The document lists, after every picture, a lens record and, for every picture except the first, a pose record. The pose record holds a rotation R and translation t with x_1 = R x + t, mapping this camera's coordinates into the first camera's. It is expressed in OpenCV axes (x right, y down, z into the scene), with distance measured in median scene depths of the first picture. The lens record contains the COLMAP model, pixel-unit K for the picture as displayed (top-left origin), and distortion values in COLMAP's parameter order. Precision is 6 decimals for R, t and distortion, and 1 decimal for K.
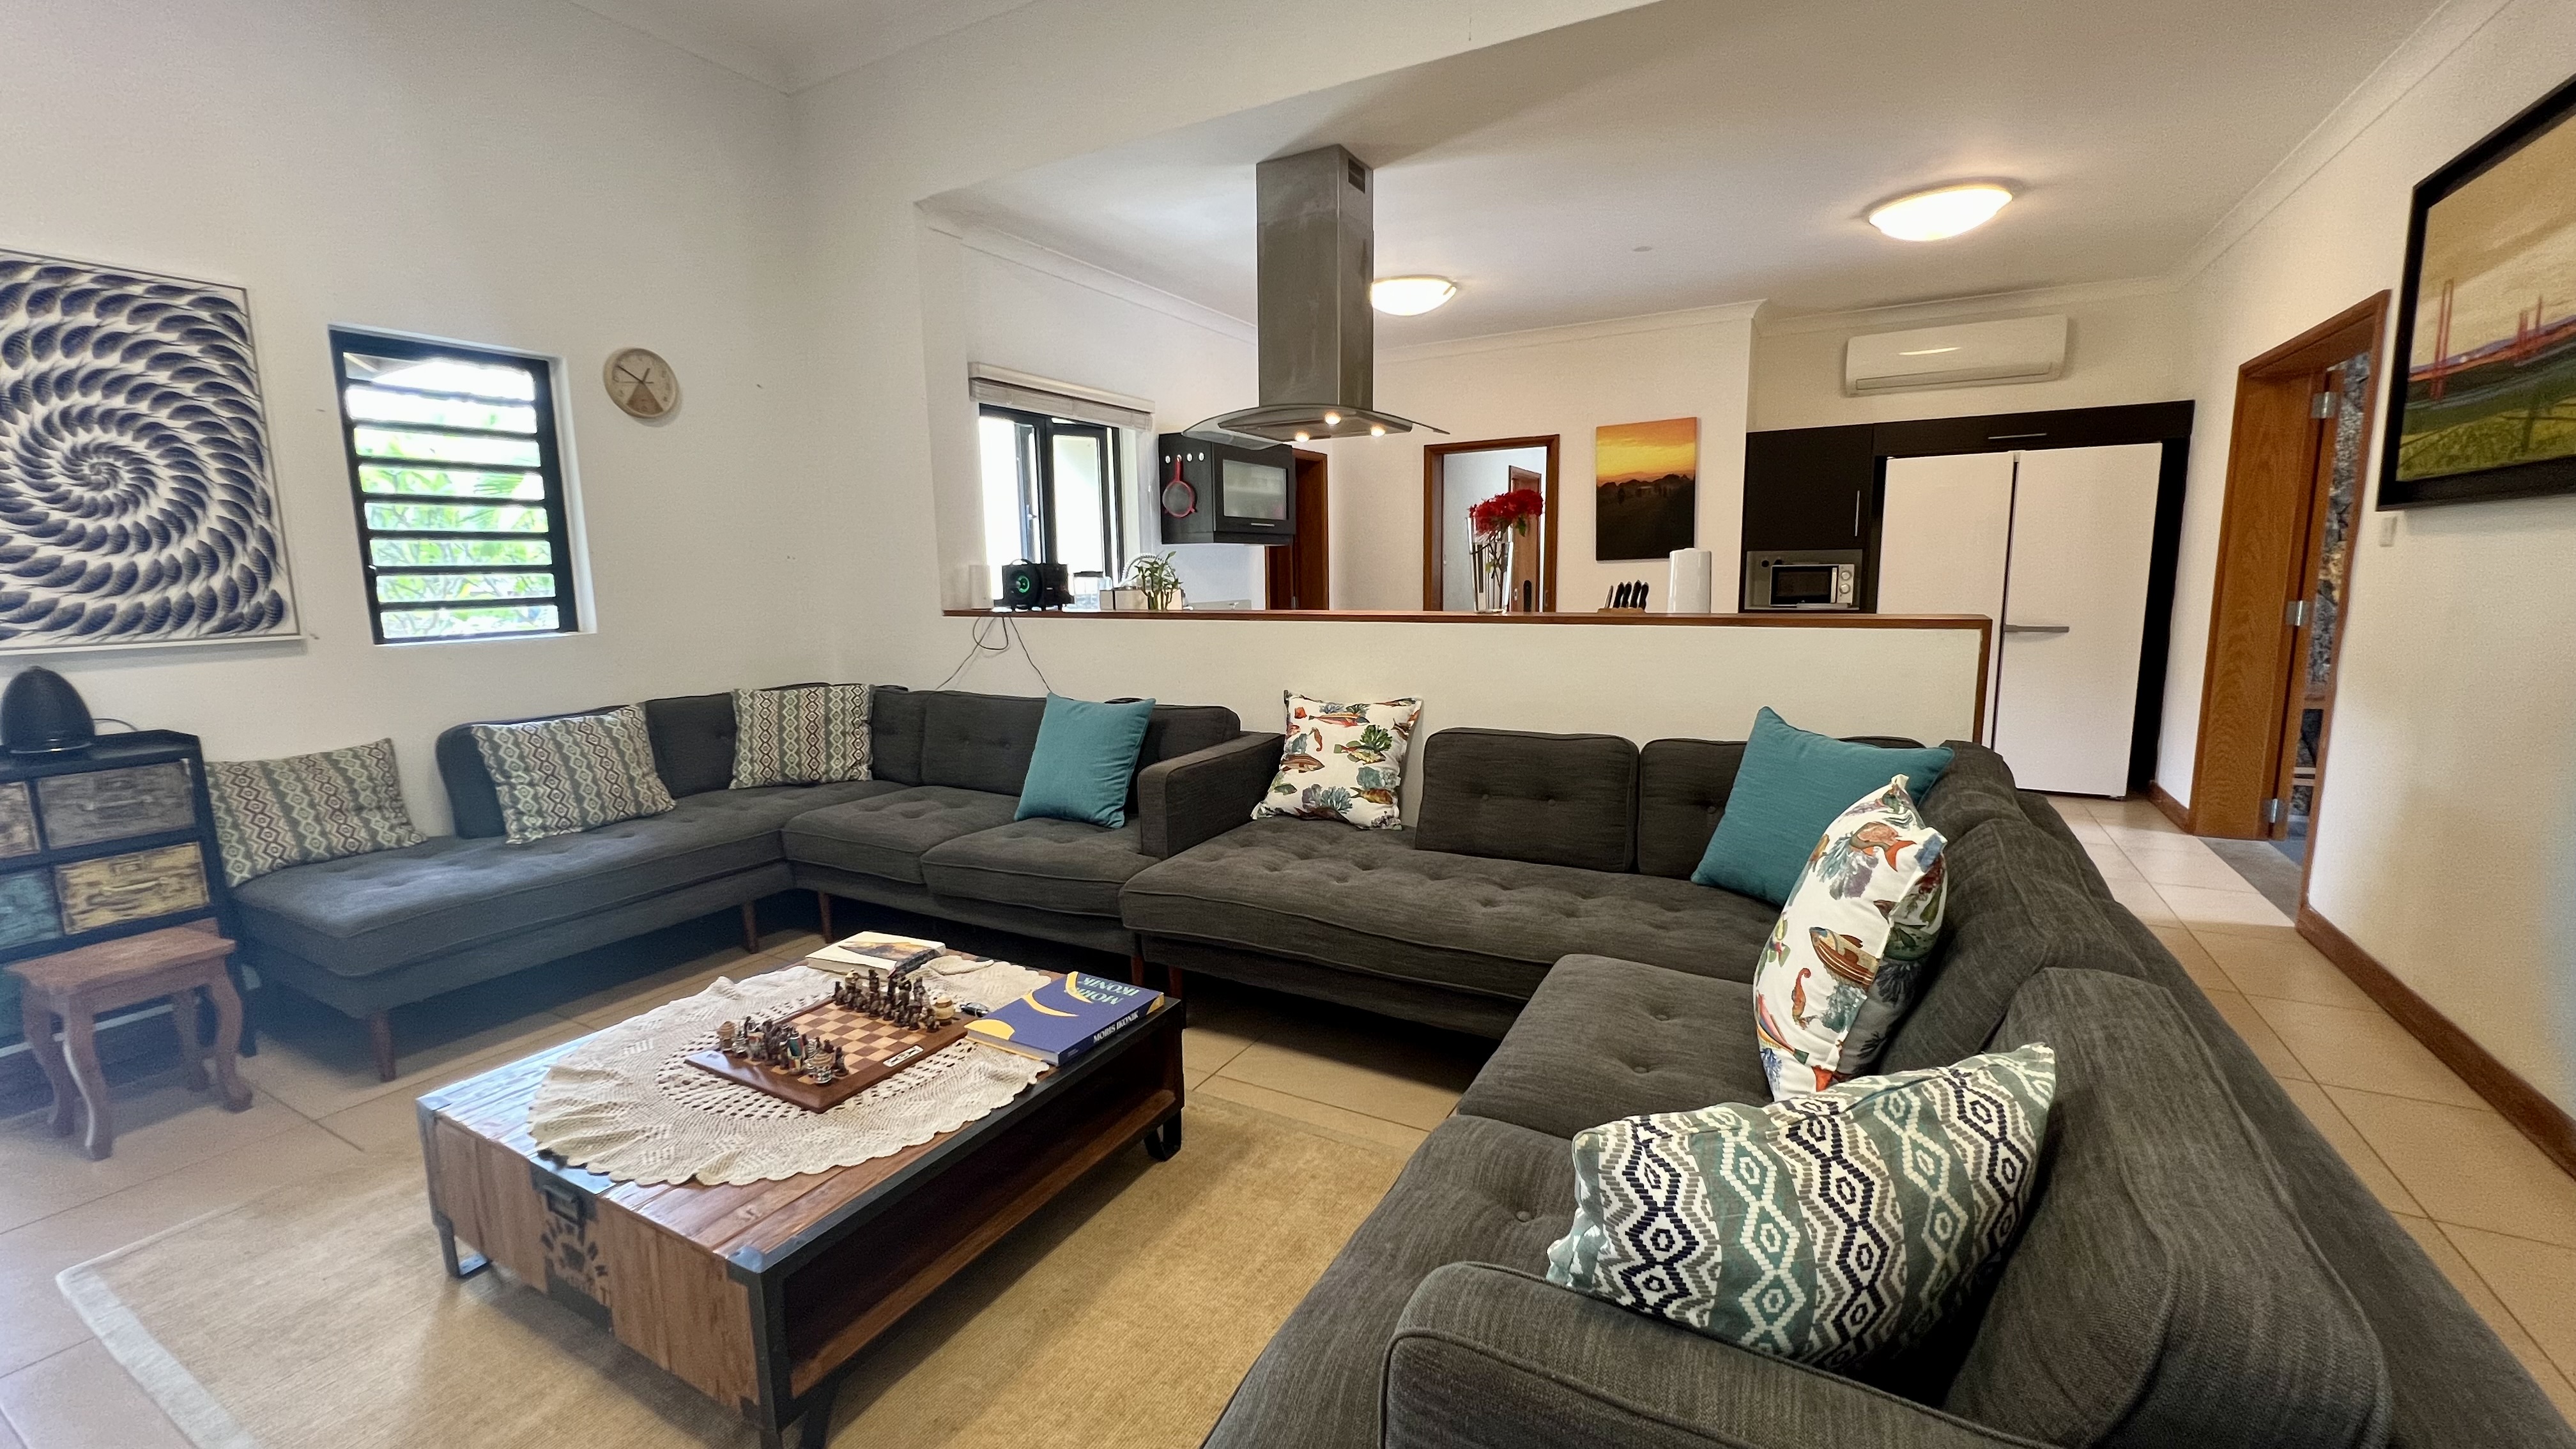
lens RADIAL K [[1007.3, 0, 1288.0], [0, 1007.3, 724.5], [0, 0, 1]] dist [-0.002691, 0.002684]
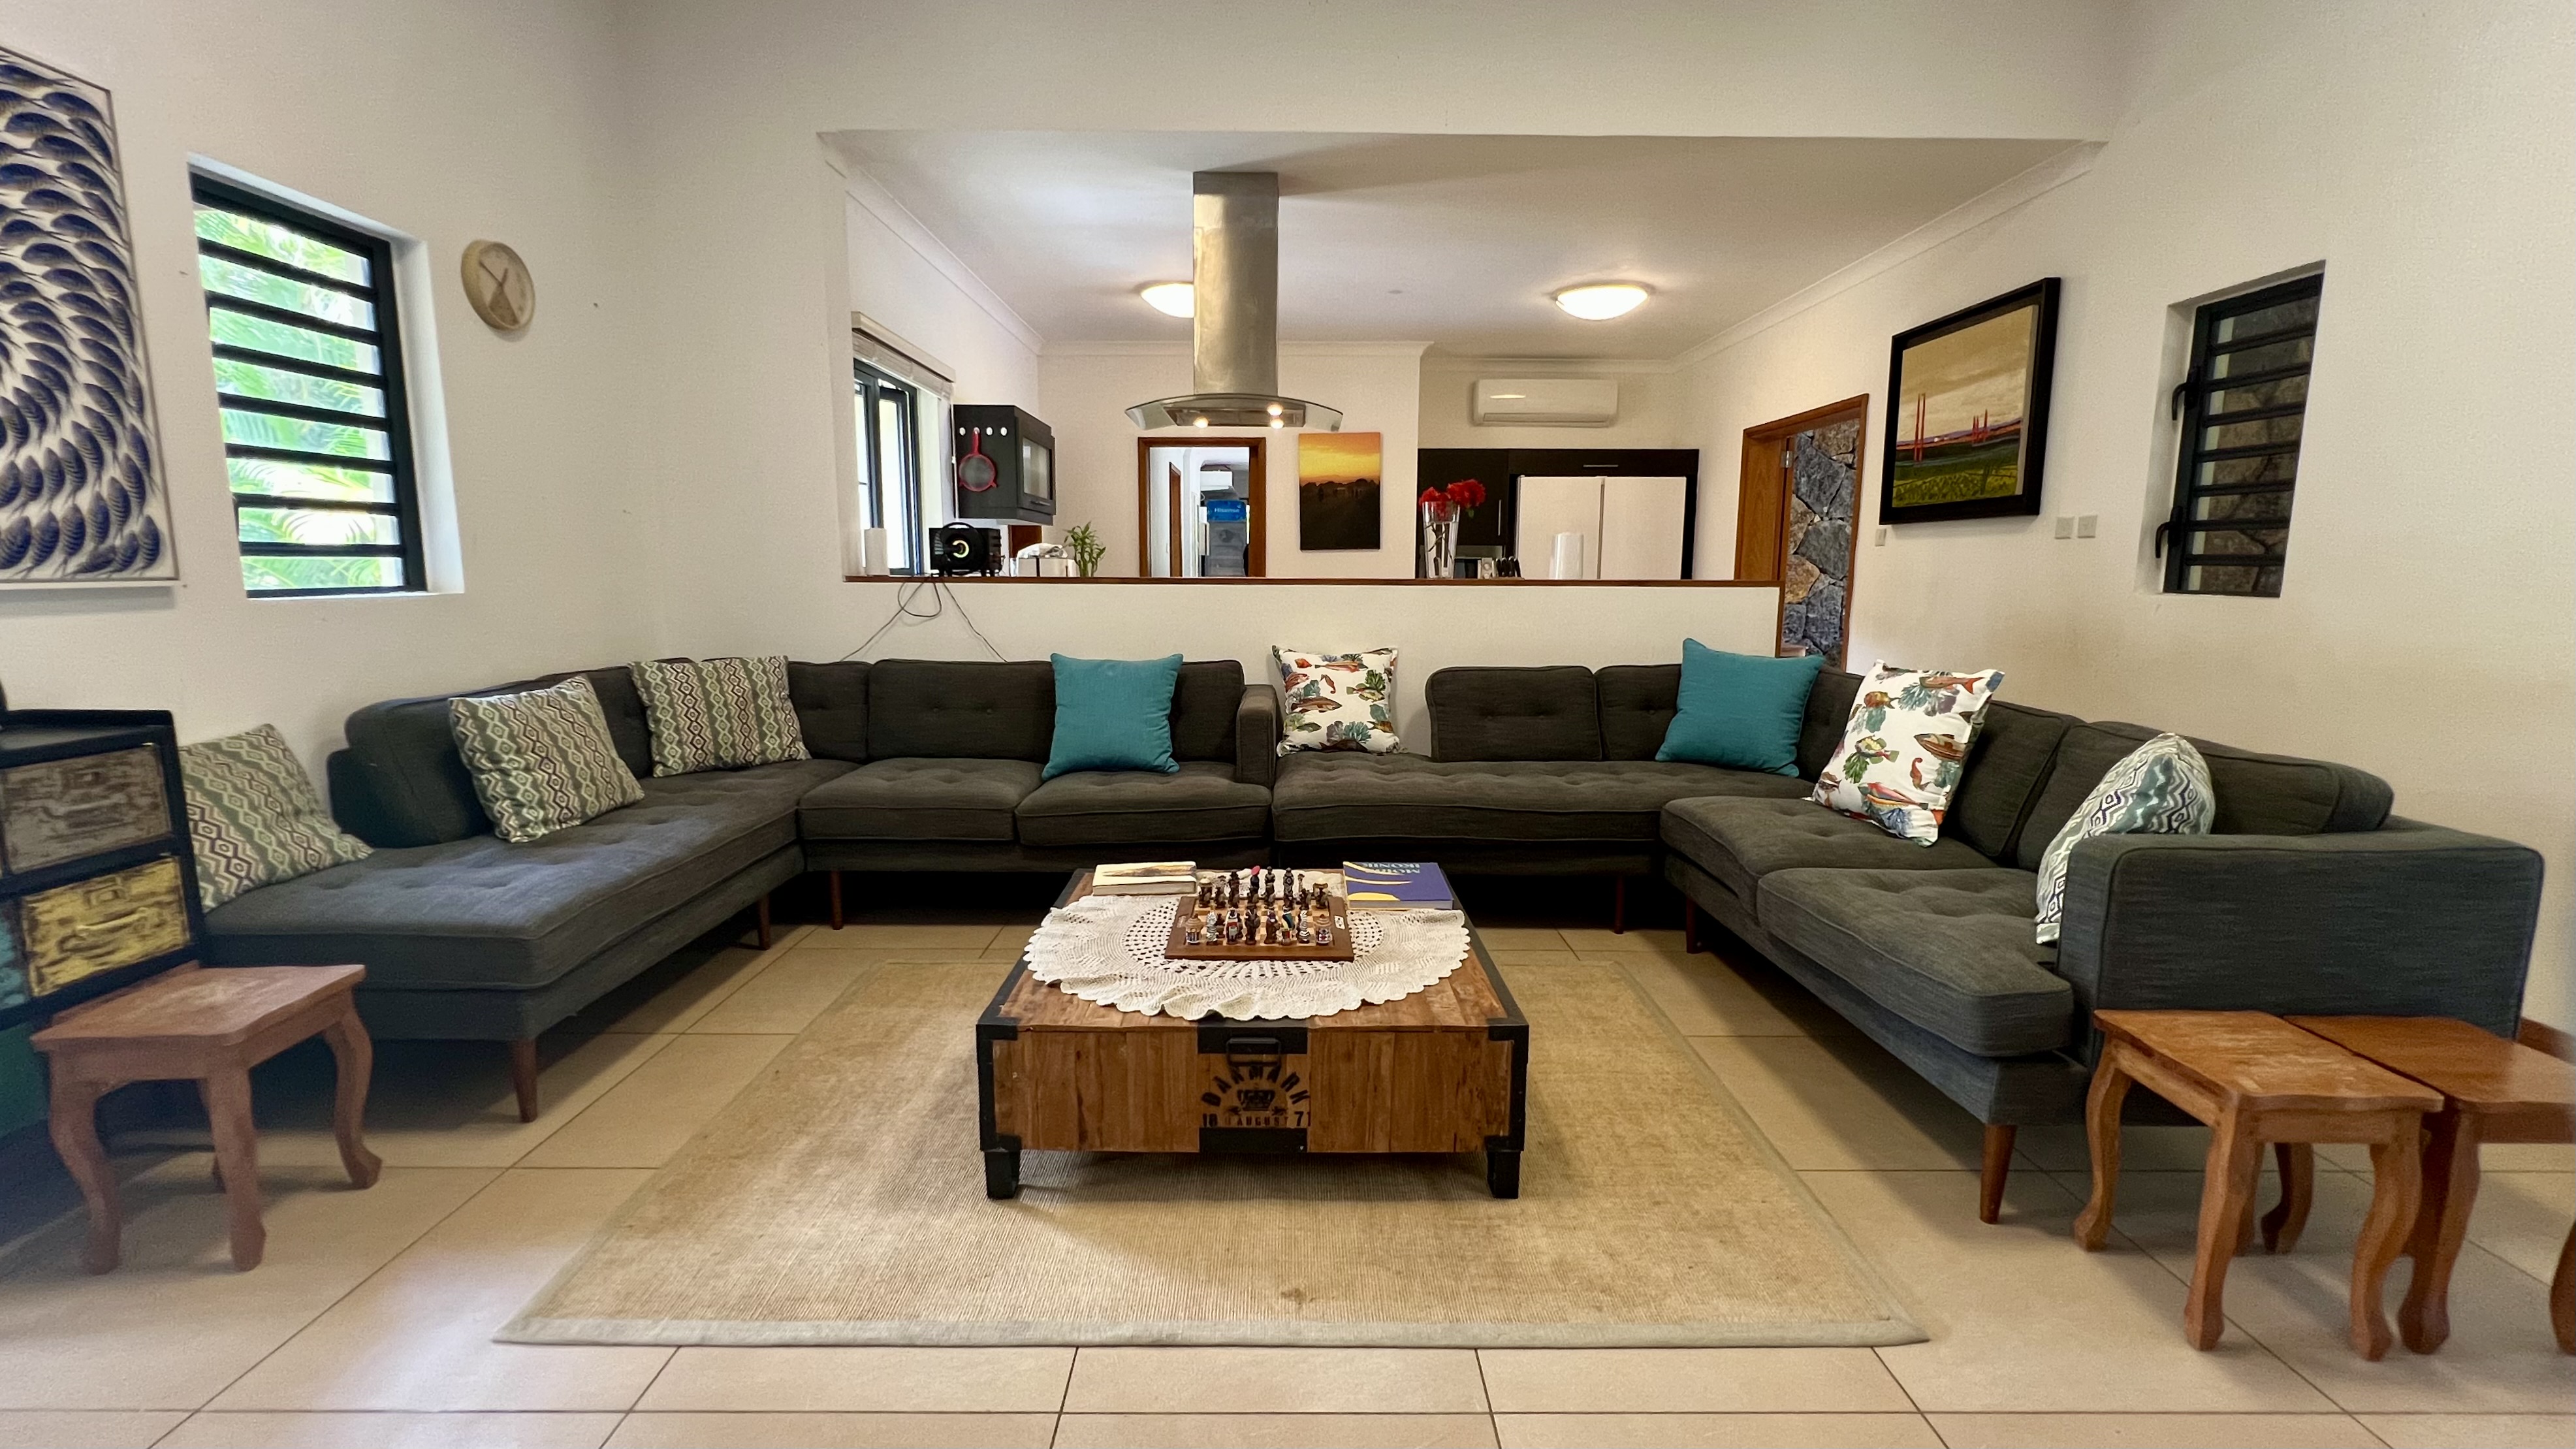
lens RADIAL K [[1027.0, 0, 1278.6], [0, 1027.0, 716.2], [0, 0, 1]] dist [0.007358, 0.000399]
pose [[0.877104, -0.049347, 0.477759, -0.654792], [0.054518, 0.998508, 0.003045, 0.050013], [-0.477197, 0.023376, 0.878486, -0.028578]]
